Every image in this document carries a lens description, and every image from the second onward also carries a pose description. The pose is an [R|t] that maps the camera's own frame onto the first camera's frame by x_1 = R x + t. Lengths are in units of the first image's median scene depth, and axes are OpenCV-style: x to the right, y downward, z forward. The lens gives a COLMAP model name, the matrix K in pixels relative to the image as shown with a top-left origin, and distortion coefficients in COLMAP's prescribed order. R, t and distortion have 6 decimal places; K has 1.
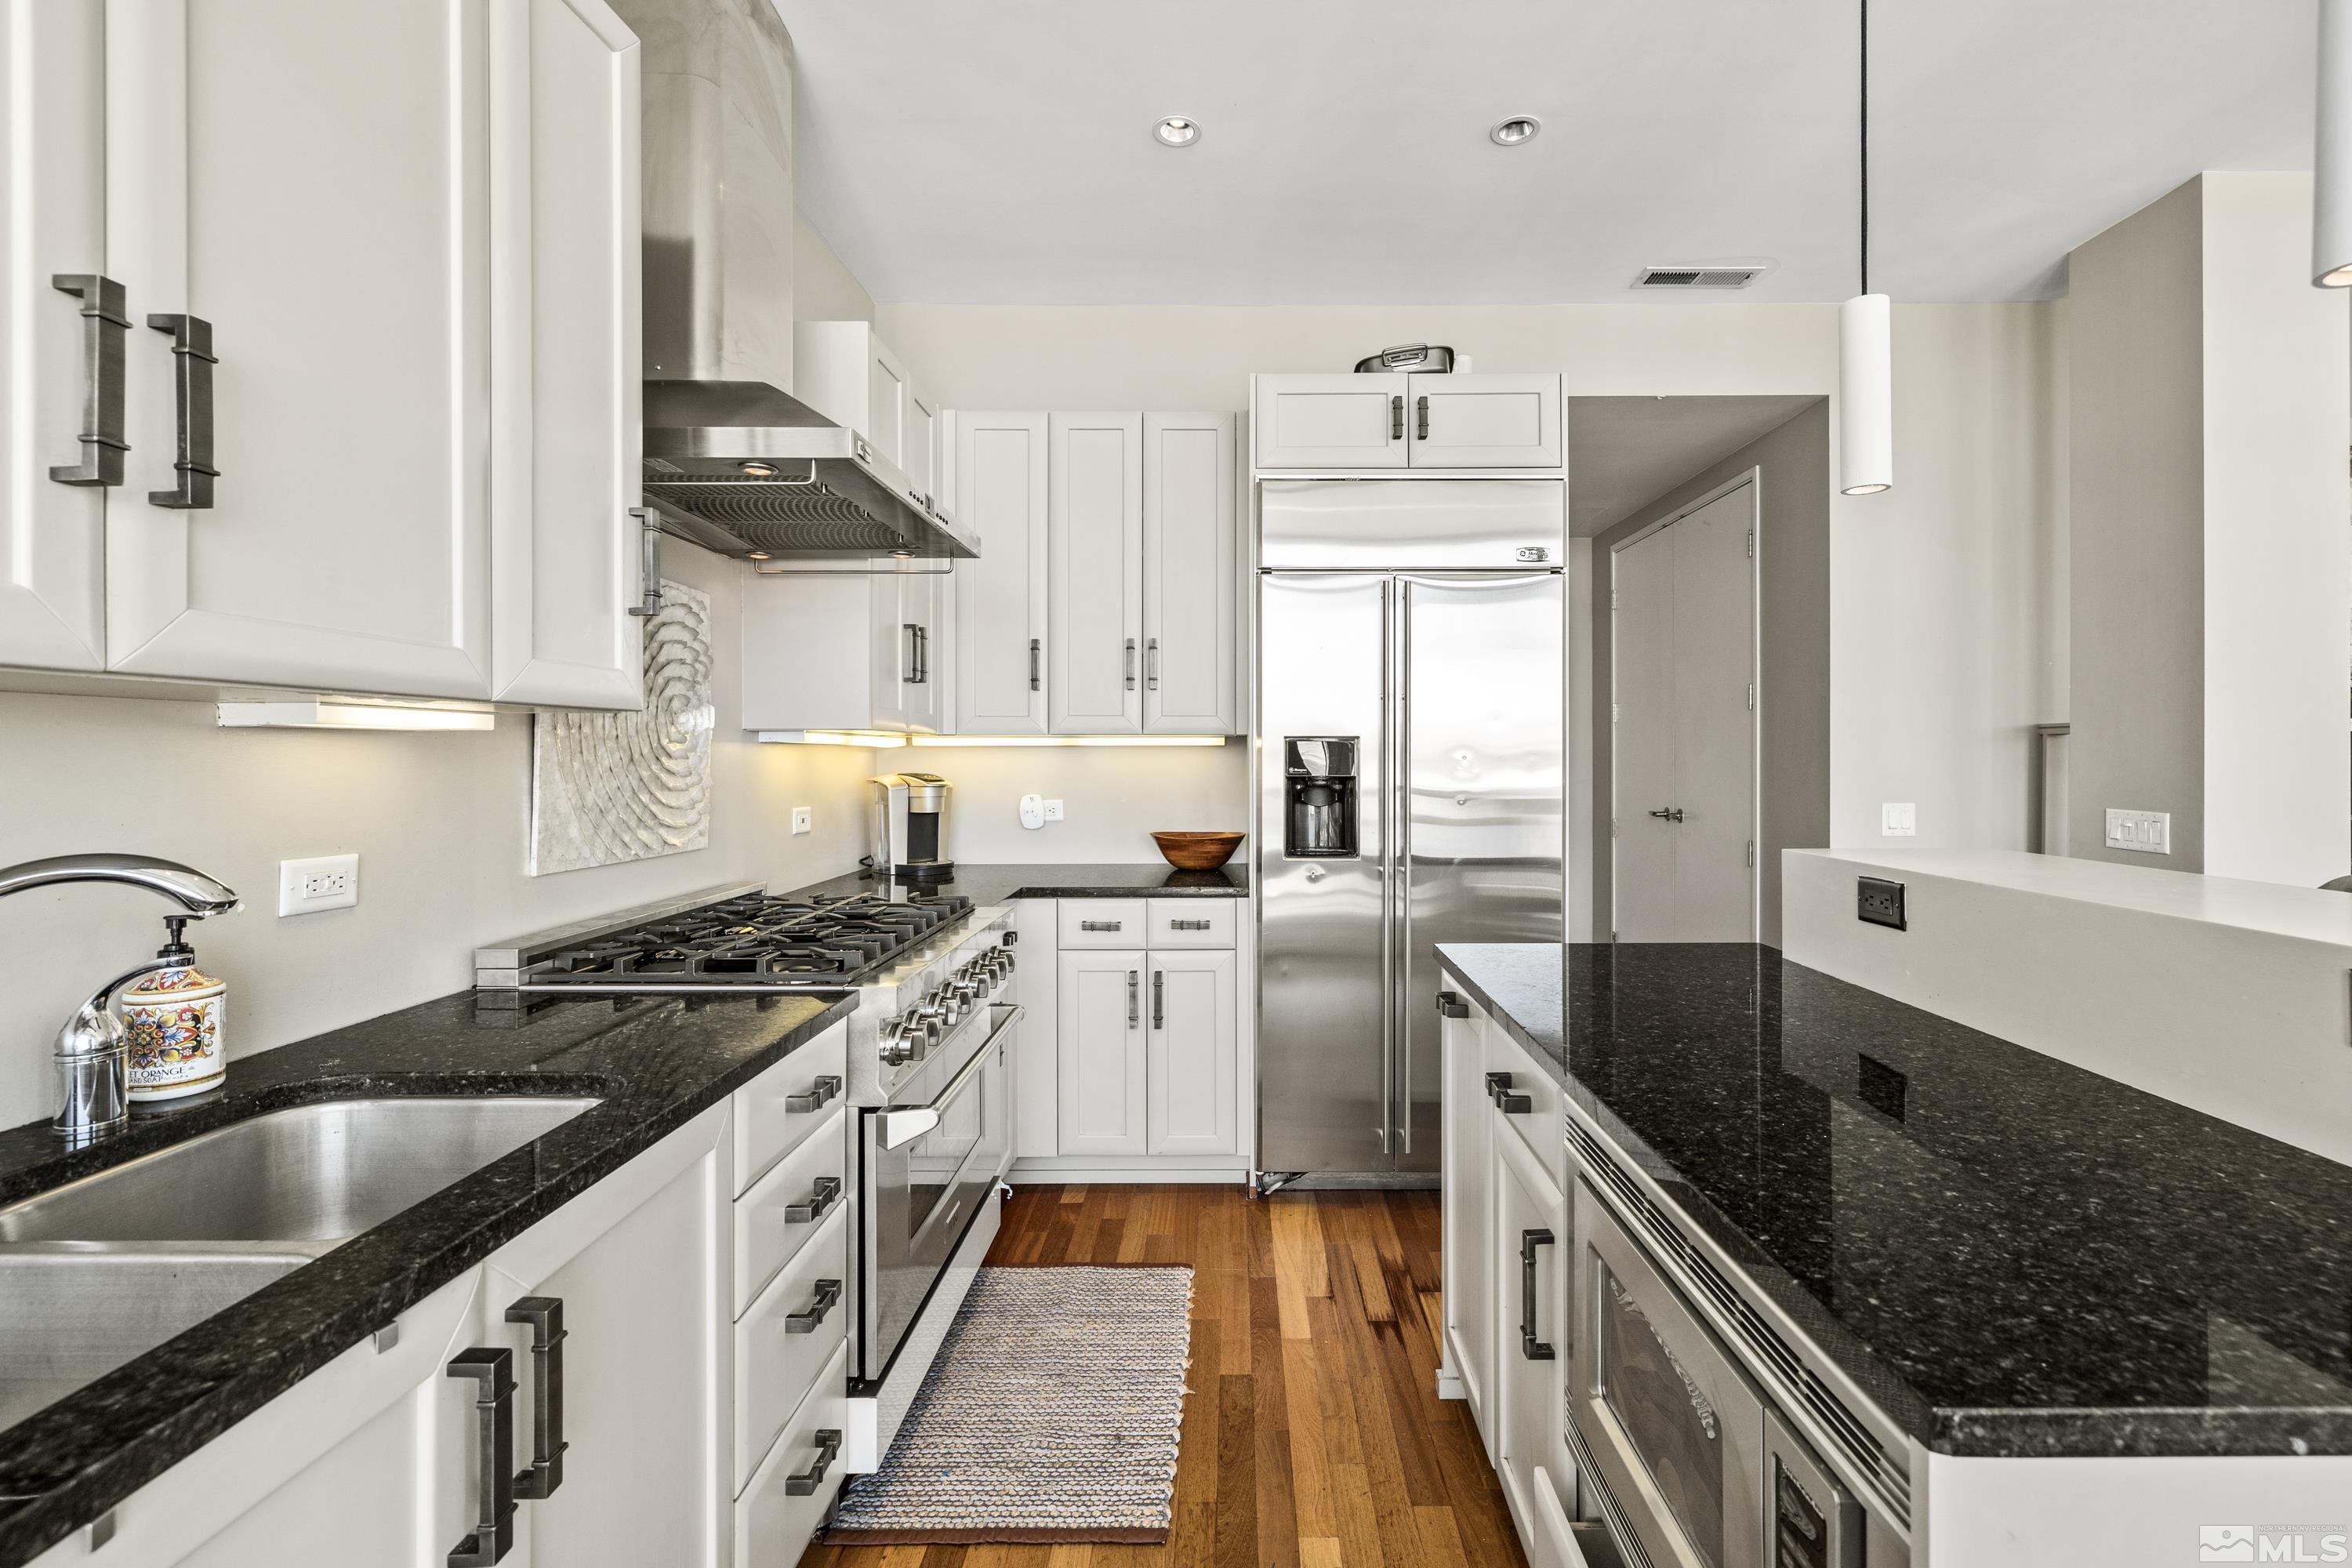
lens RADIAL K [[995.7, 0, 1176.9], [0, 995.7, 769.7], [0, 0, 1]] dist [0.002255, 0.000340]
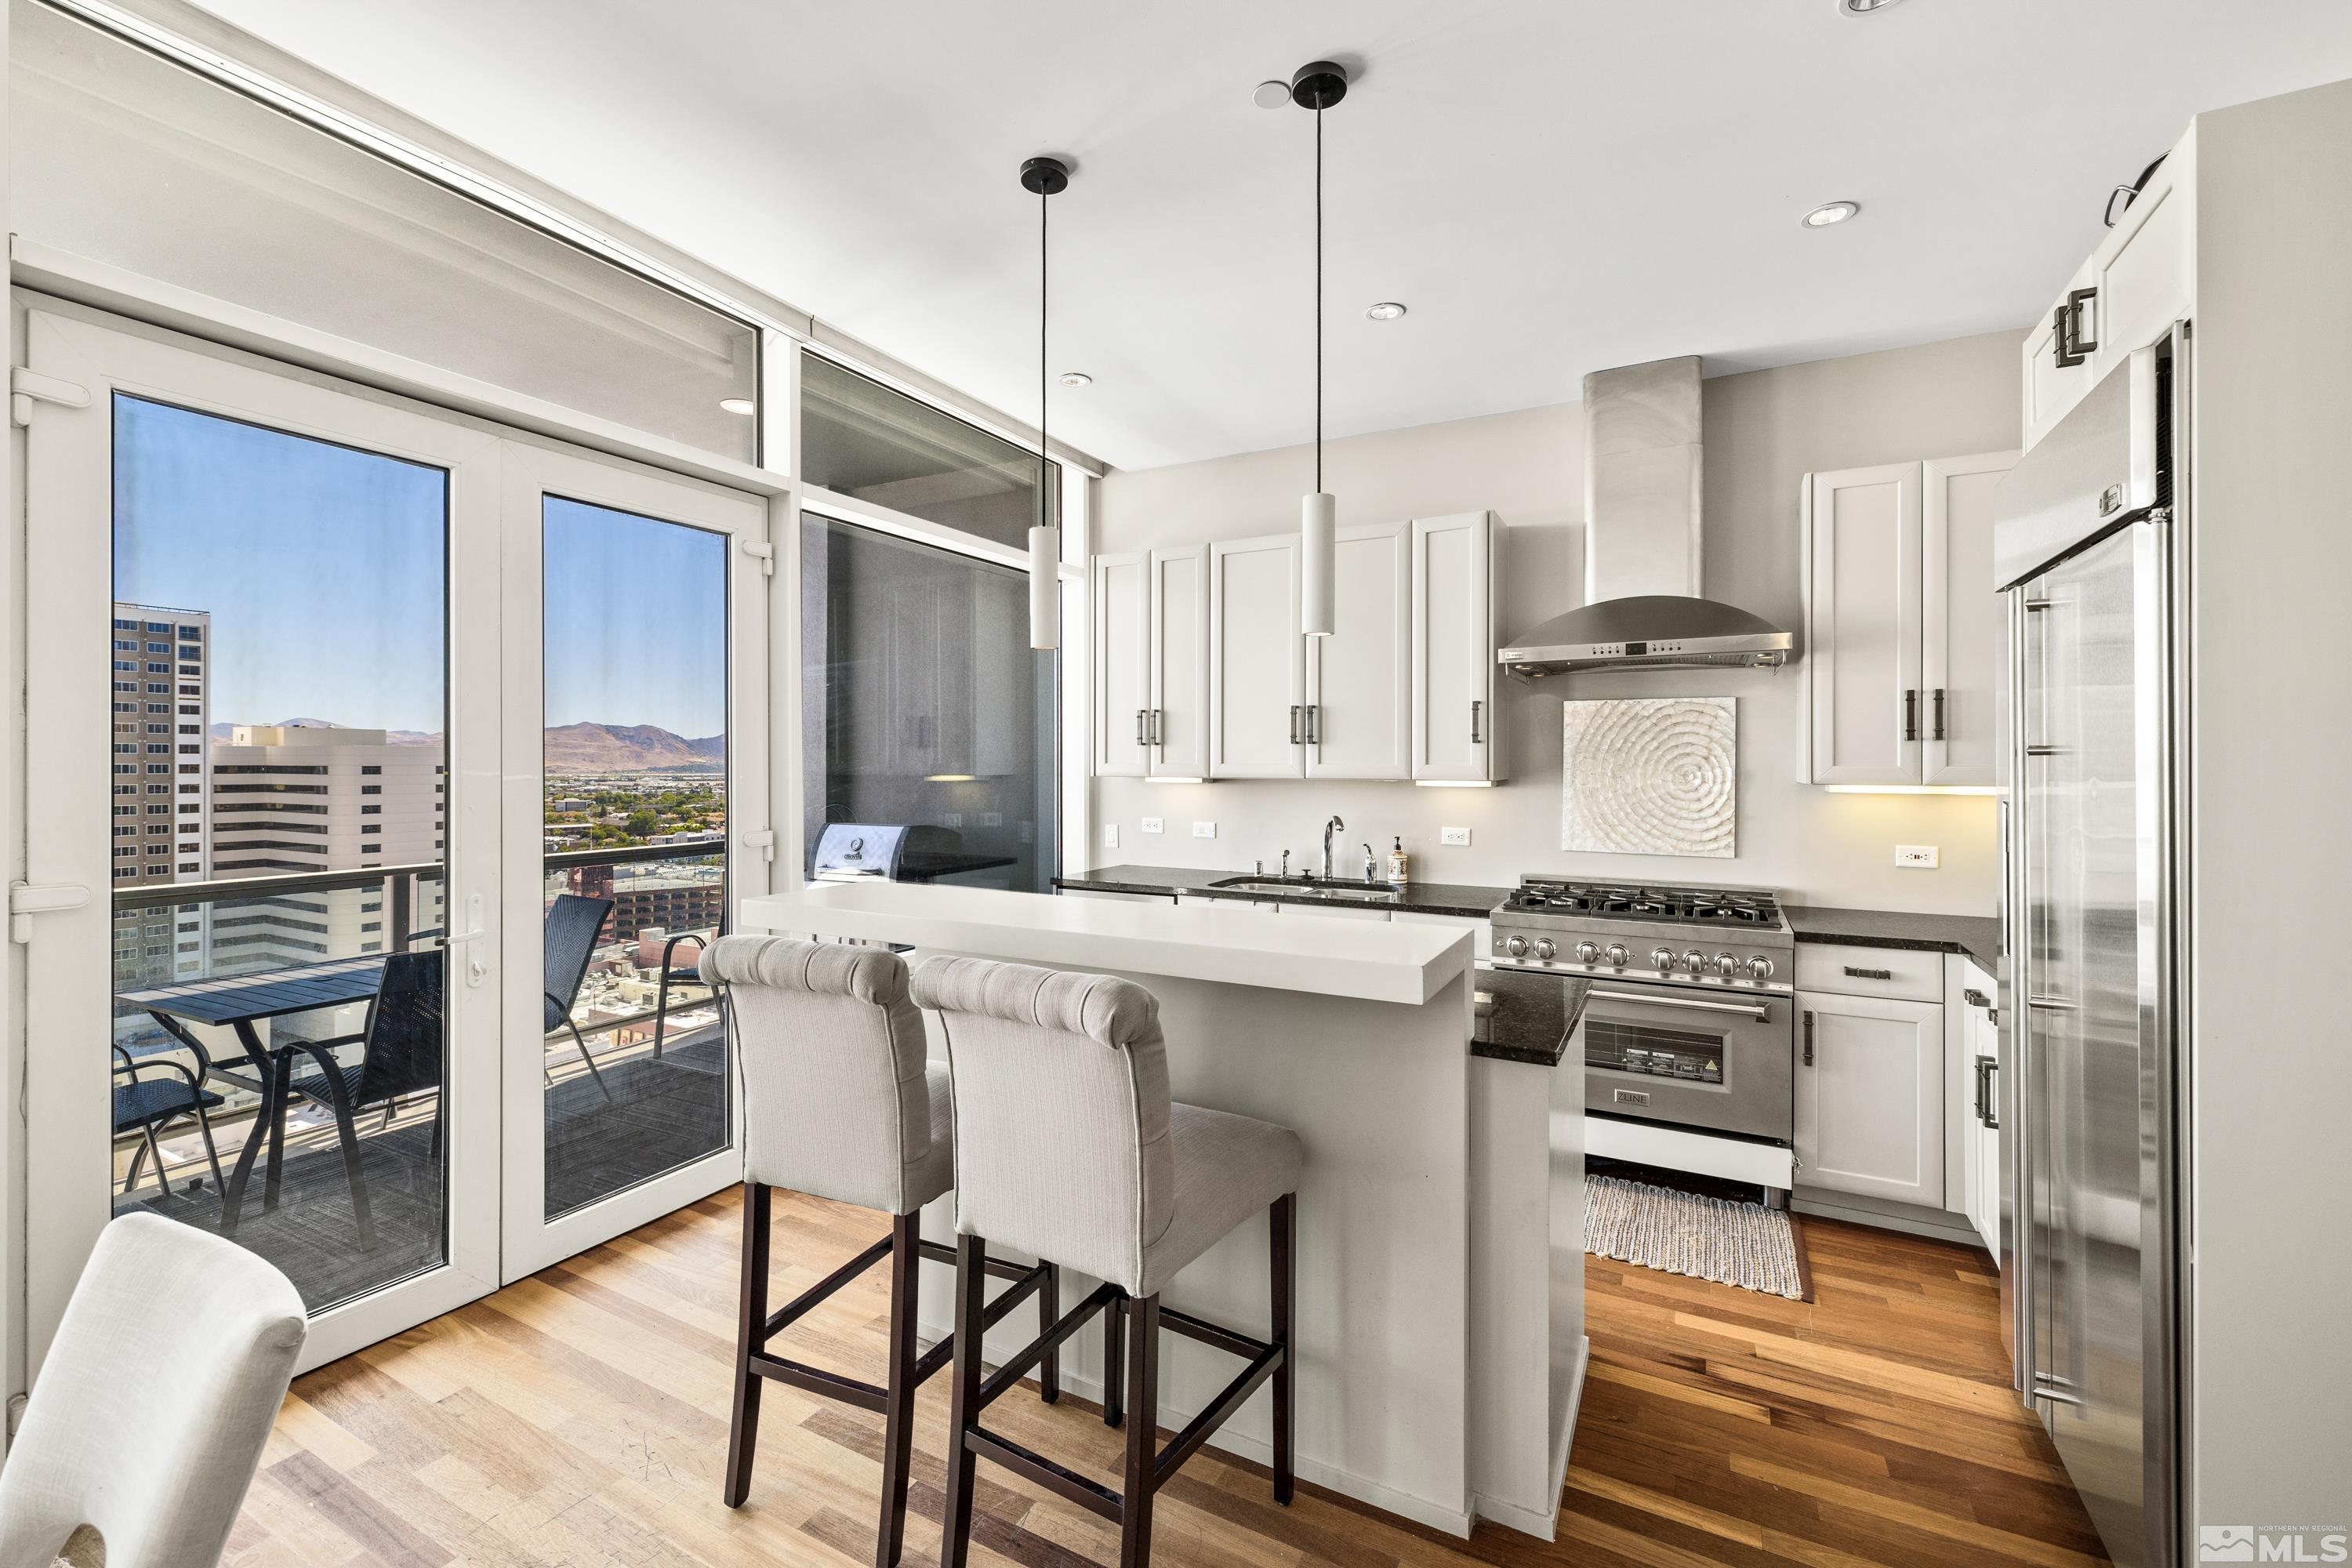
lens RADIAL K [[995.7, 0, 1172.5], [0, 995.7, 756.2], [0, 0, 1]] dist [0.002255, 0.000340]
pose [[-0.462621, -0.009888, -0.886501, 1.231683], [-0.004752, 0.999951, -0.008674, -0.045577], [0.886544, 0.000200, -0.462645, 0.901957]]
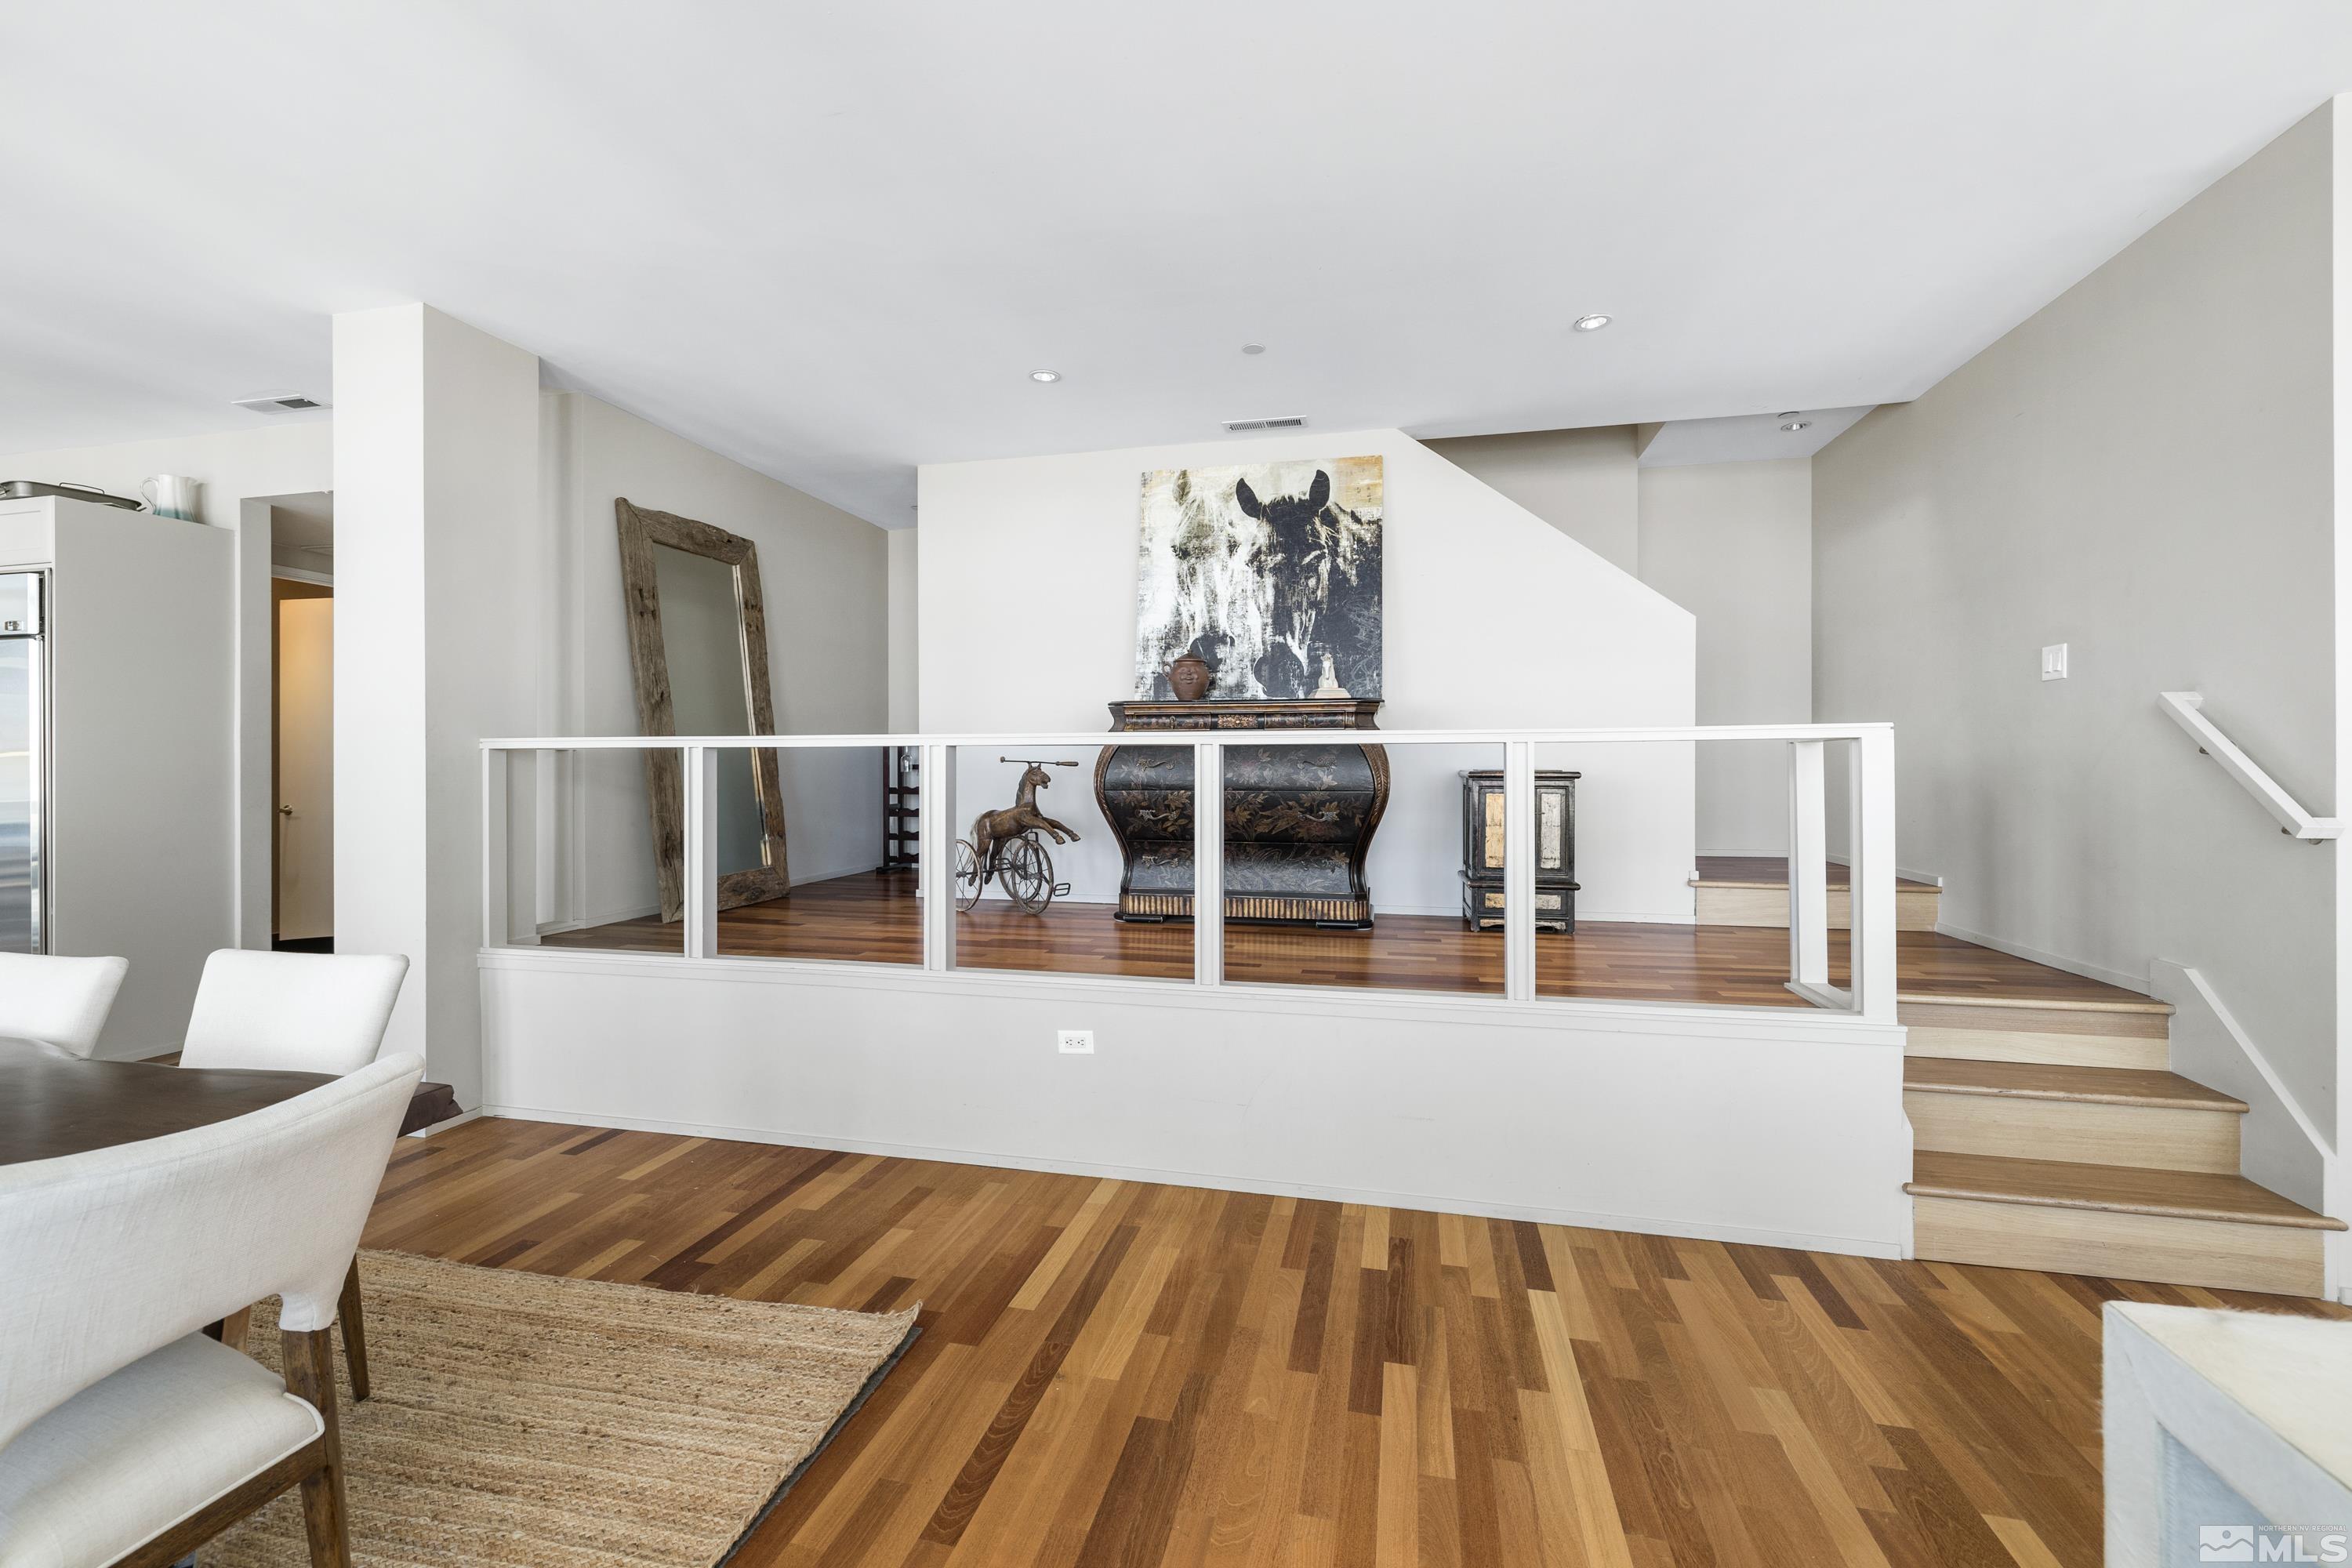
lens RADIAL K [[995.7, 0, 1179.7], [0, 995.7, 763.5], [0, 0, 1]] dist [0.002255, 0.000340]
pose [[0.975292, -0.003873, -0.220884, 2.609174], [0.002675, 0.999980, -0.005722, 0.023880], [0.220902, 0.004990, 0.975283, -0.030879]]
